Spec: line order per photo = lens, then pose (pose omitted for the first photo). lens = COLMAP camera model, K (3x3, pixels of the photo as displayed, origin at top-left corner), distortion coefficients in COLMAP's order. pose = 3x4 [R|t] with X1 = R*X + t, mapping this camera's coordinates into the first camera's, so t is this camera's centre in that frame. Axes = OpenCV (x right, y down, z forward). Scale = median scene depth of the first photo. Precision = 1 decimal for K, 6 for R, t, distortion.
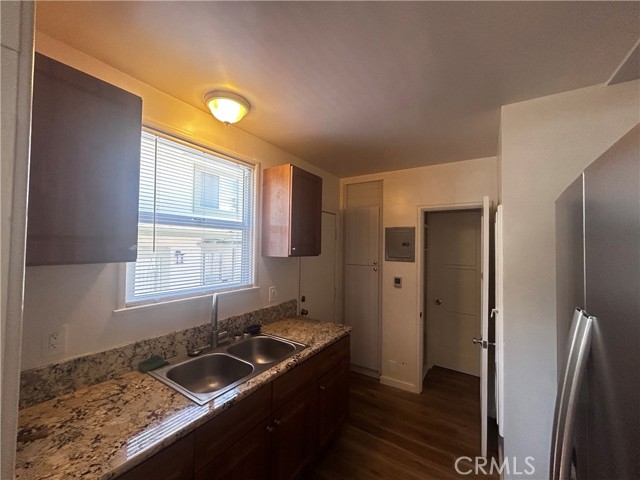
lens RADIAL K [[258.4, 0, 320.0], [0, 258.4, 240.0], [0, 0, 1]] dist [-0.001971, 0.000297]
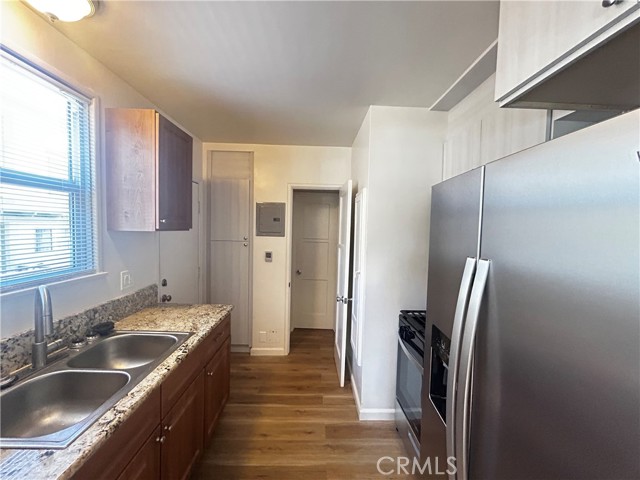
lens RADIAL K [[258.4, 0, 320.0], [0, 258.4, 240.0], [0, 0, 1]] dist [-0.001971, 0.000297]
pose [[0.828582, -0.022864, 0.559400, -0.138245], [-0.025913, 0.996529, 0.079112, 0.015667], [-0.559268, -0.080047, 0.825114, 0.058276]]
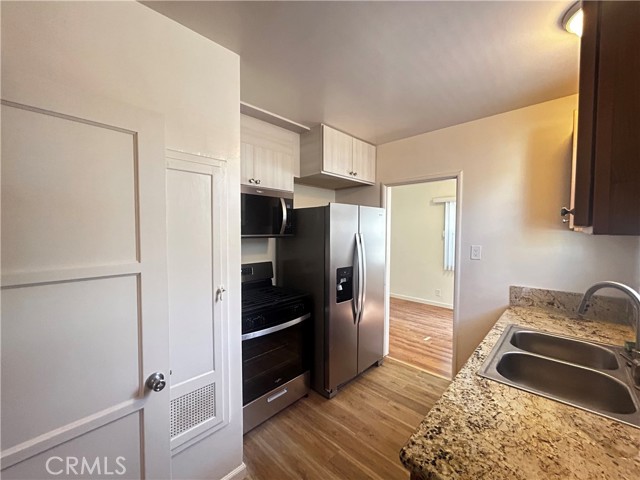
lens RADIAL K [[258.4, 0, 320.0], [0, 258.4, 240.0], [0, 0, 1]] dist [-0.001971, 0.000297]
pose [[-0.981310, -0.026687, 0.190573, 0.178274], [-0.023878, 0.999570, 0.017017, 0.075384], [-0.190945, 0.012149, -0.981525, 1.360328]]
